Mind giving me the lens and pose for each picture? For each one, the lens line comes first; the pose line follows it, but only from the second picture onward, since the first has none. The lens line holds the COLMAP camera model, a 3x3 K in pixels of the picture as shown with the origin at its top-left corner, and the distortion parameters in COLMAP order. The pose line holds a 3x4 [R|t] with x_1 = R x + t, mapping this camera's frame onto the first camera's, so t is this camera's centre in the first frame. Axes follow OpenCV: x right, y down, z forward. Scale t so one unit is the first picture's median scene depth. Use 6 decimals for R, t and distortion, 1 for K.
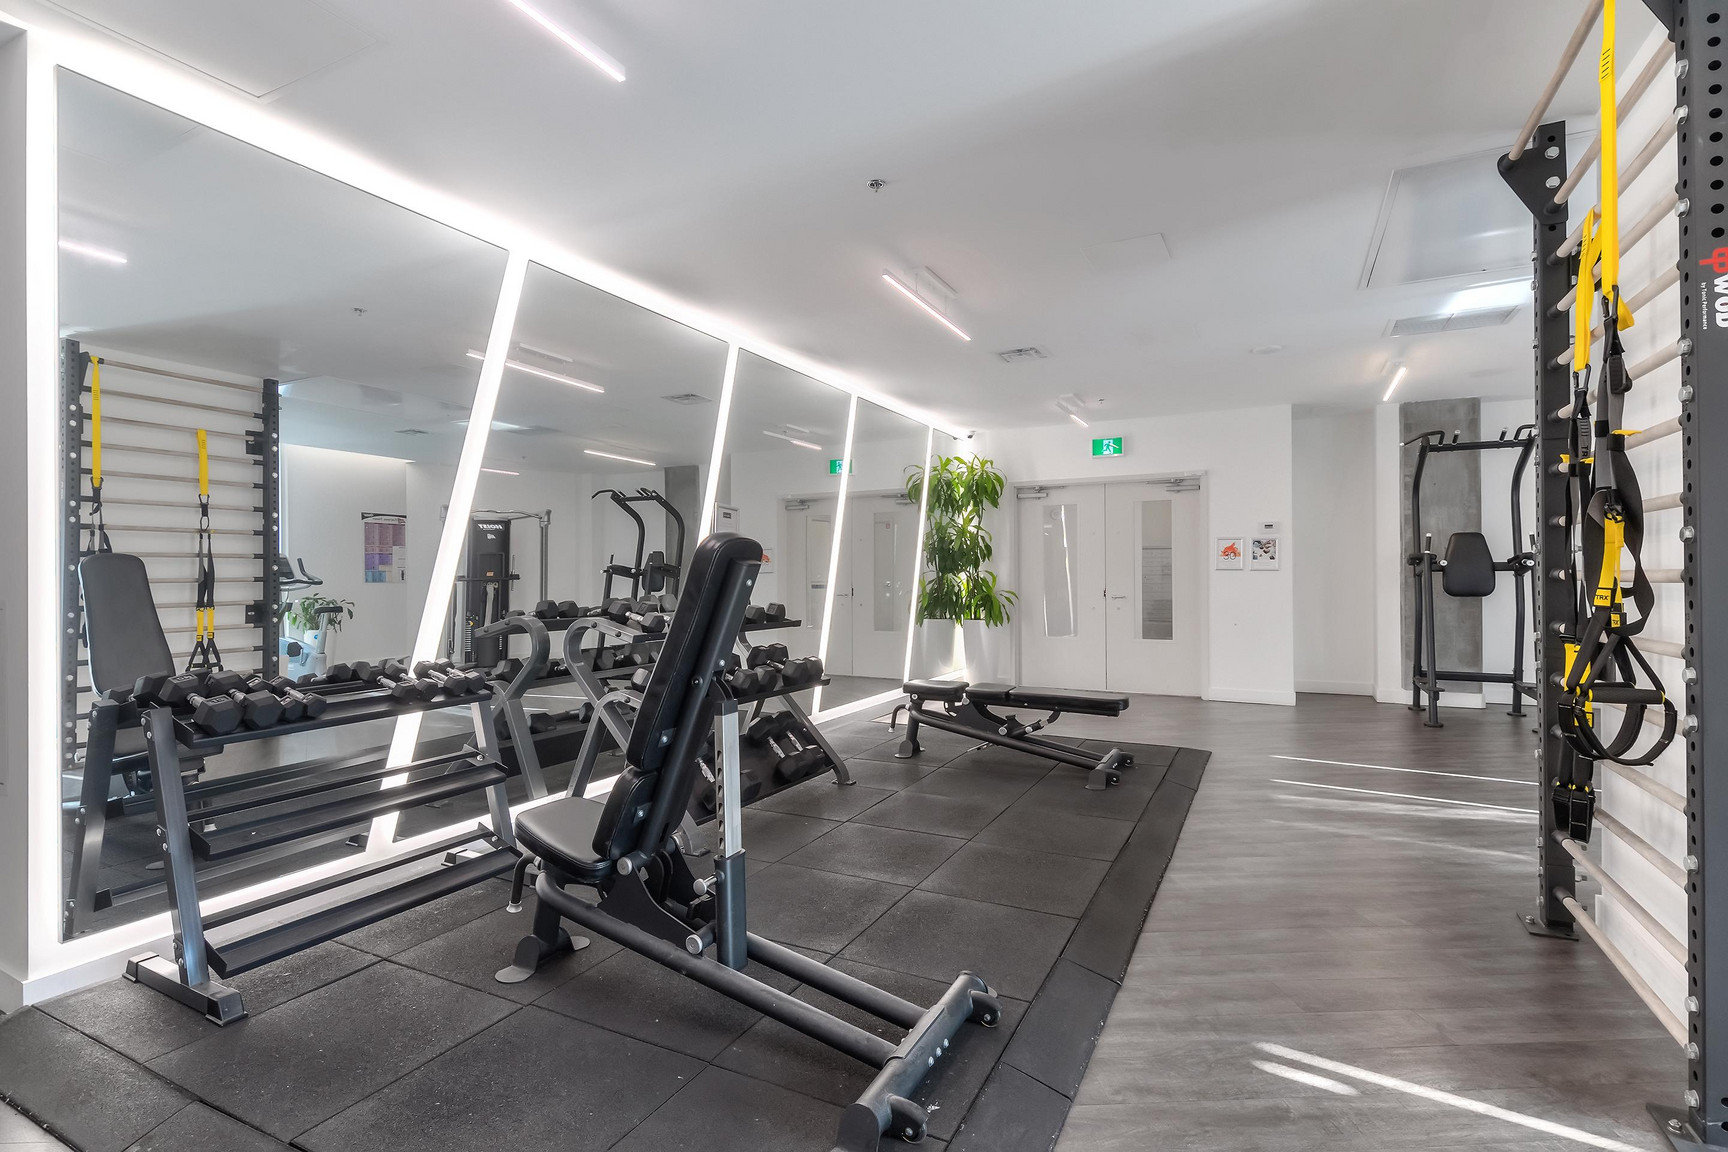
lens RADIAL K [[821.8, 0, 864.0], [0, 821.8, 576.0], [0, 0, 1]] dist [0.012060, 0.000270]
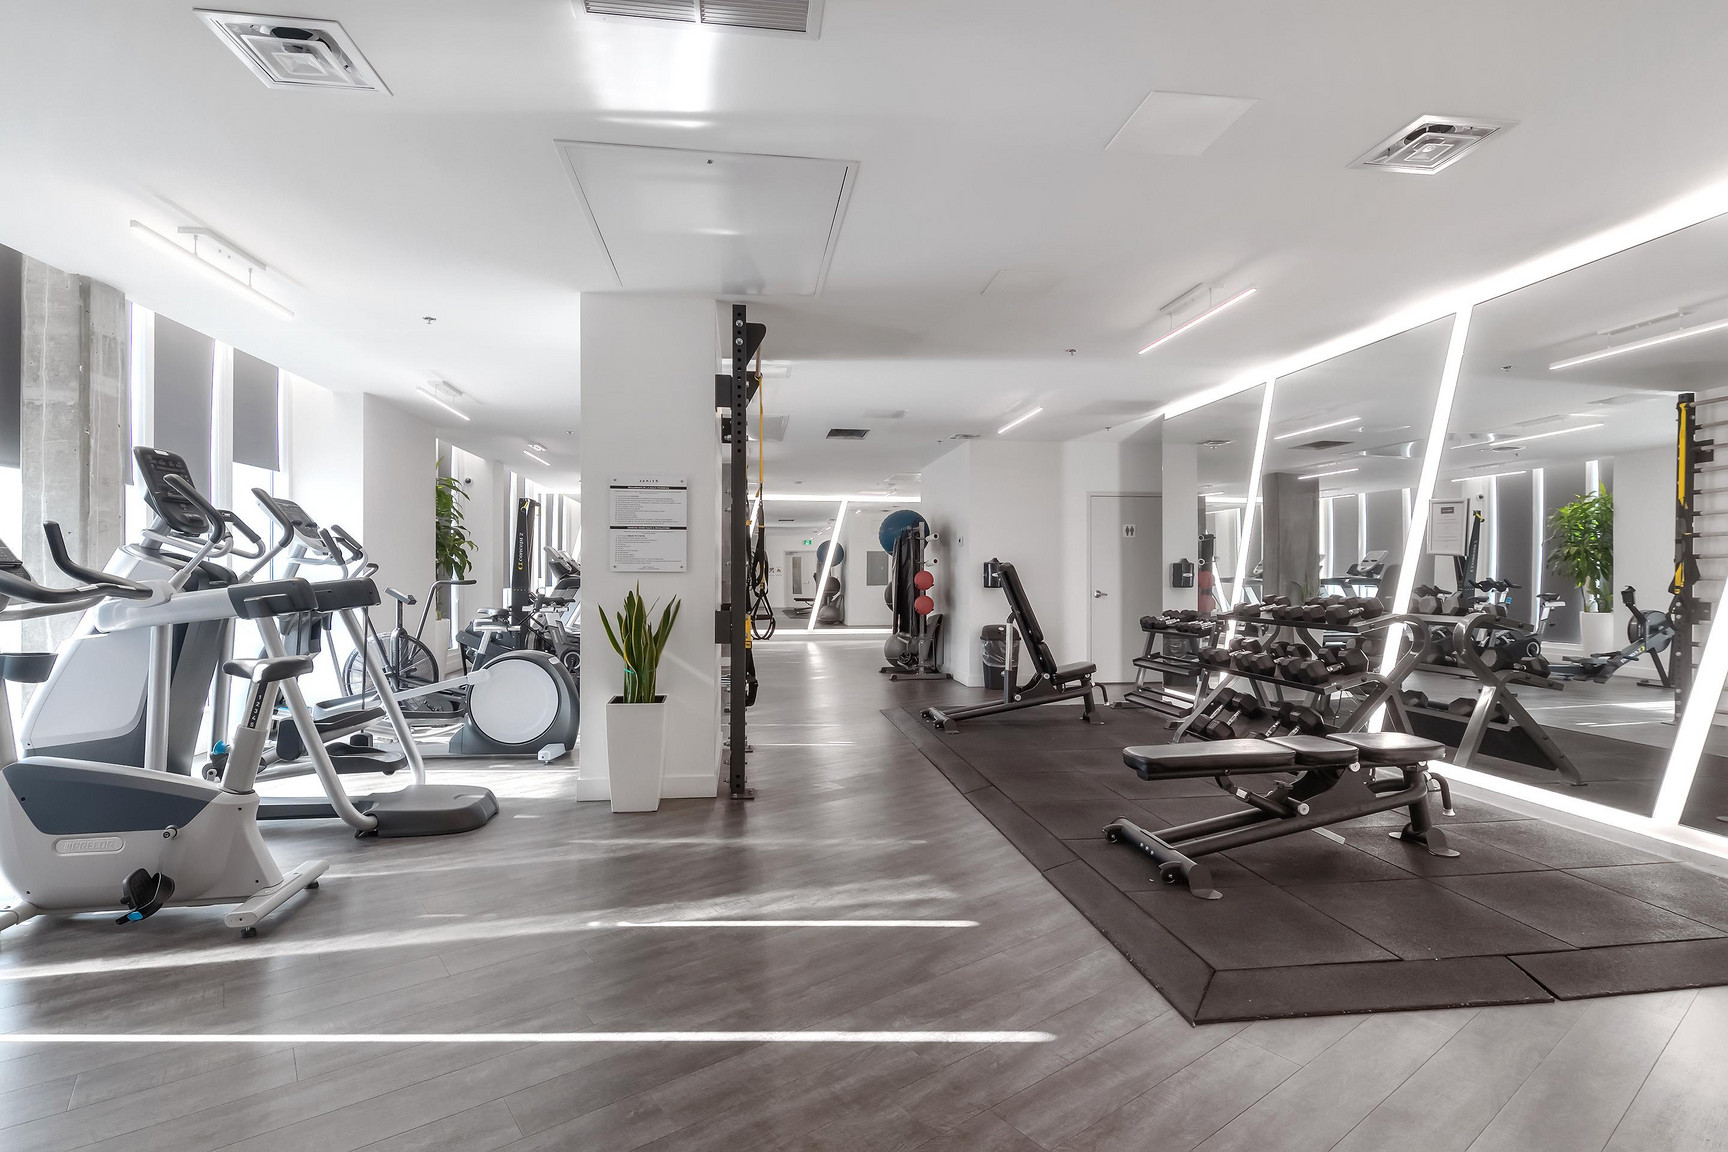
lens RADIAL K [[819.5, 0, 864.0], [0, 819.5, 576.0], [0, 0, 1]] dist [0.004326, -0.000124]
pose [[-0.816732, 0.005078, -0.576995, 0.775091], [0.004278, 0.999987, 0.002744, -0.006465], [0.577001, -0.000227, -0.816743, 1.215174]]
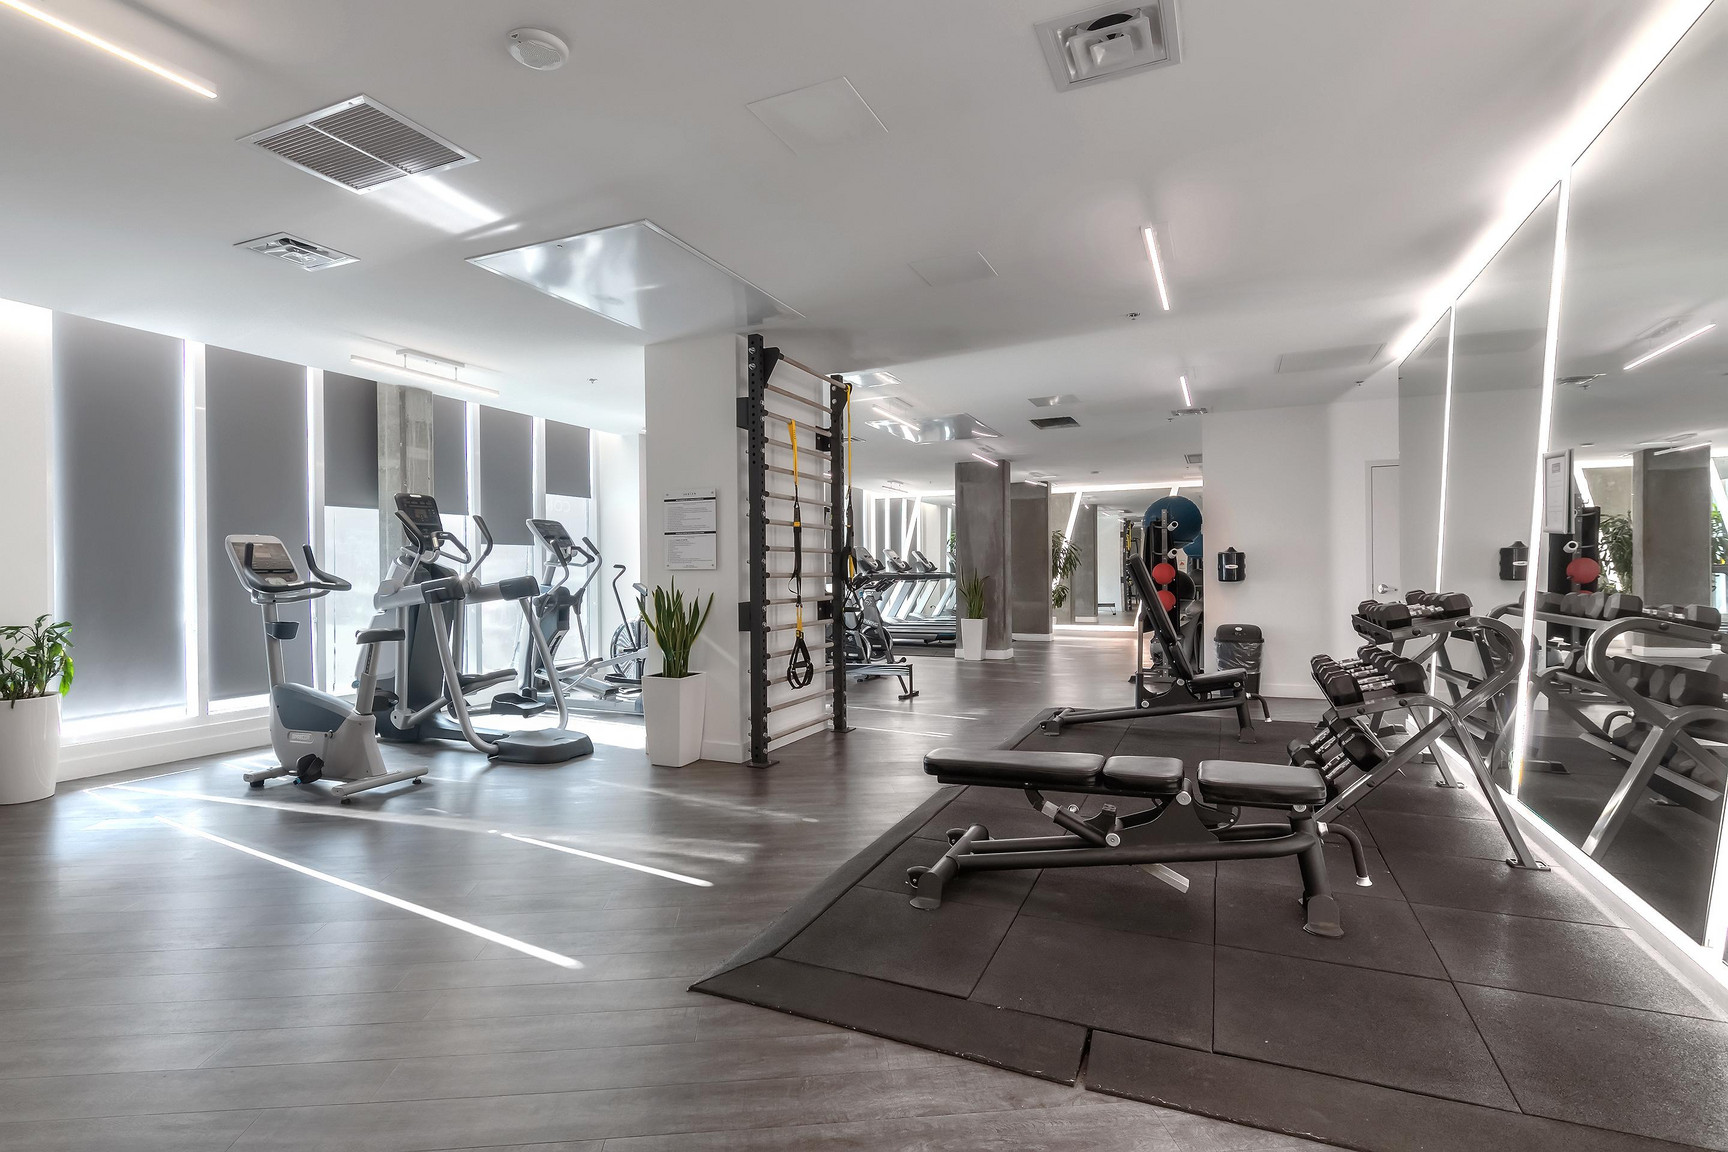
lens RADIAL K [[821.8, 0, 864.0], [0, 821.8, 576.0], [0, 0, 1]] dist [0.012060, 0.000270]
pose [[-0.997759, 0.015658, -0.065059, 0.356608], [0.015453, 0.999874, 0.003647, -0.002161], [0.065108, 0.002634, -0.997875, 1.411246]]
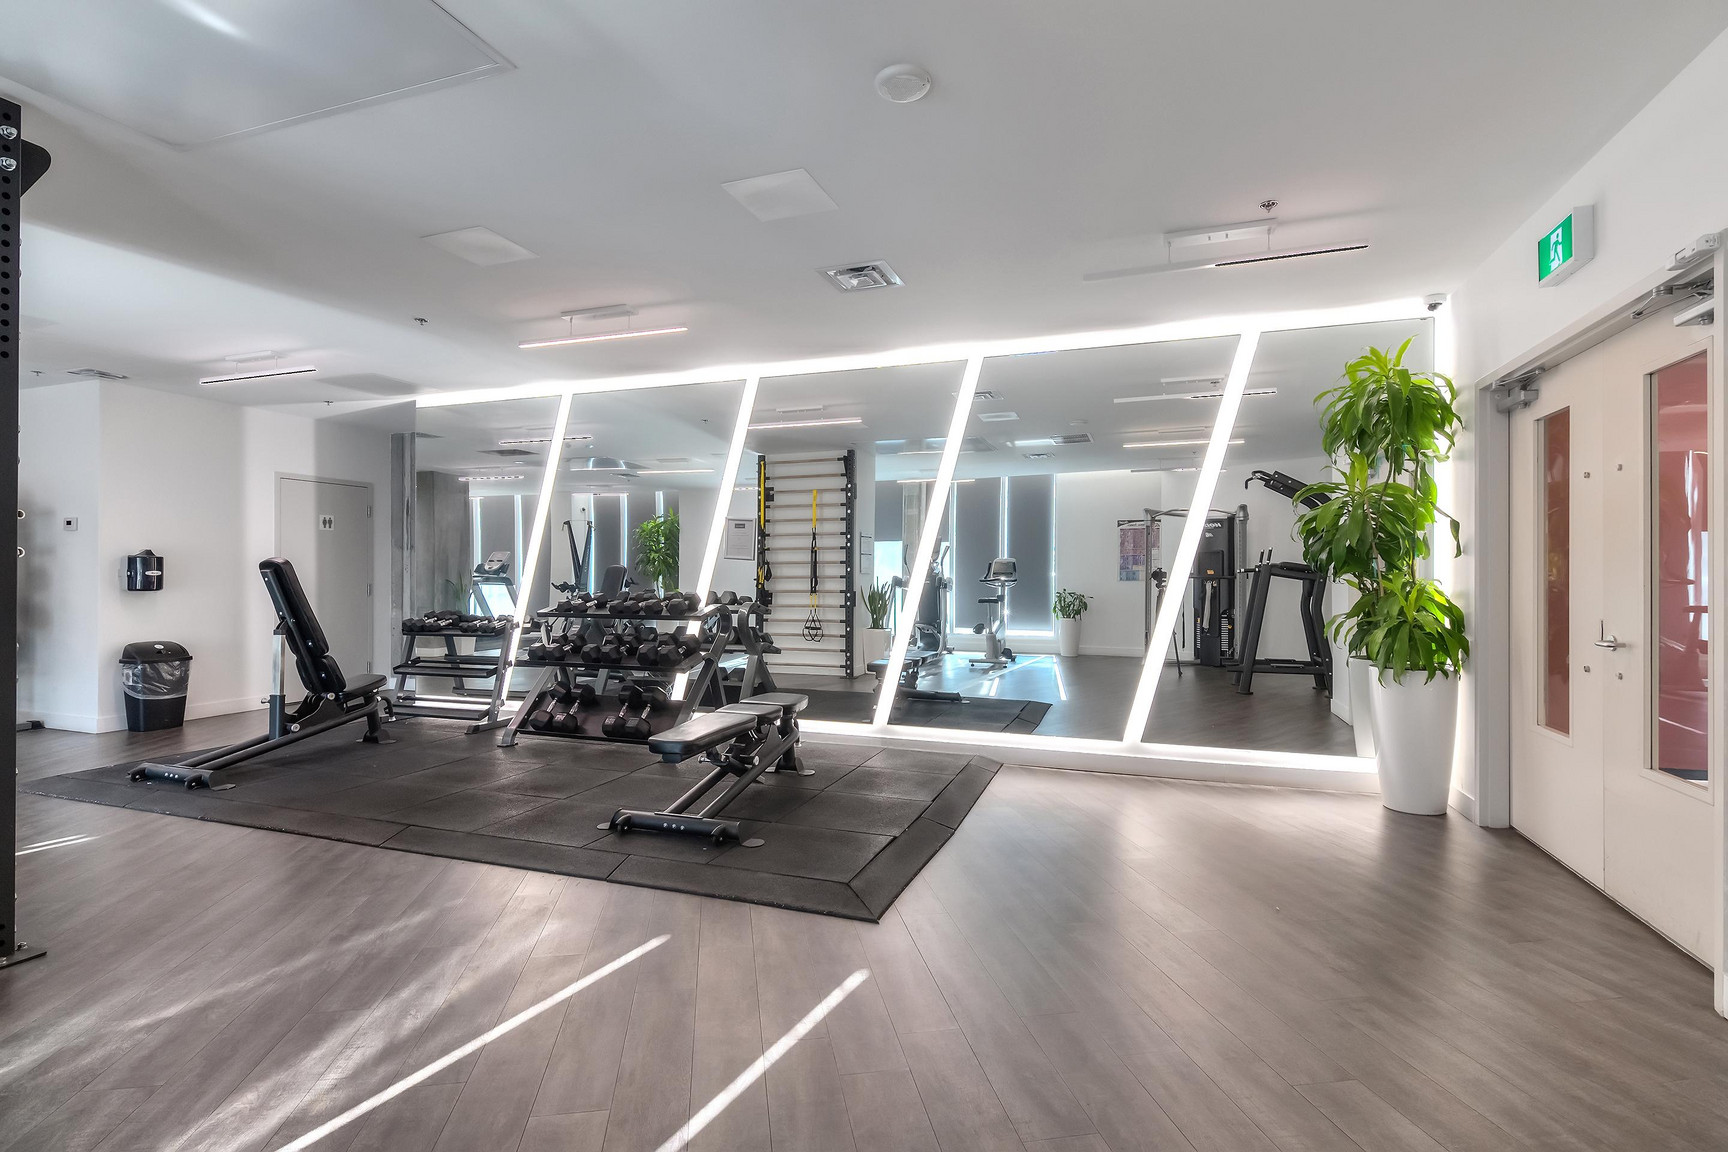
lens RADIAL K [[811.4, 0, 864.0], [0, 811.4, 576.0], [0, 0, 1]] dist [-0.003179, -0.000962]
pose [[0.133440, 0.005812, -0.991040, 0.915044], [-0.001844, 0.999983, 0.005617, -0.007241], [0.991055, 0.001078, 0.133449, 0.909746]]
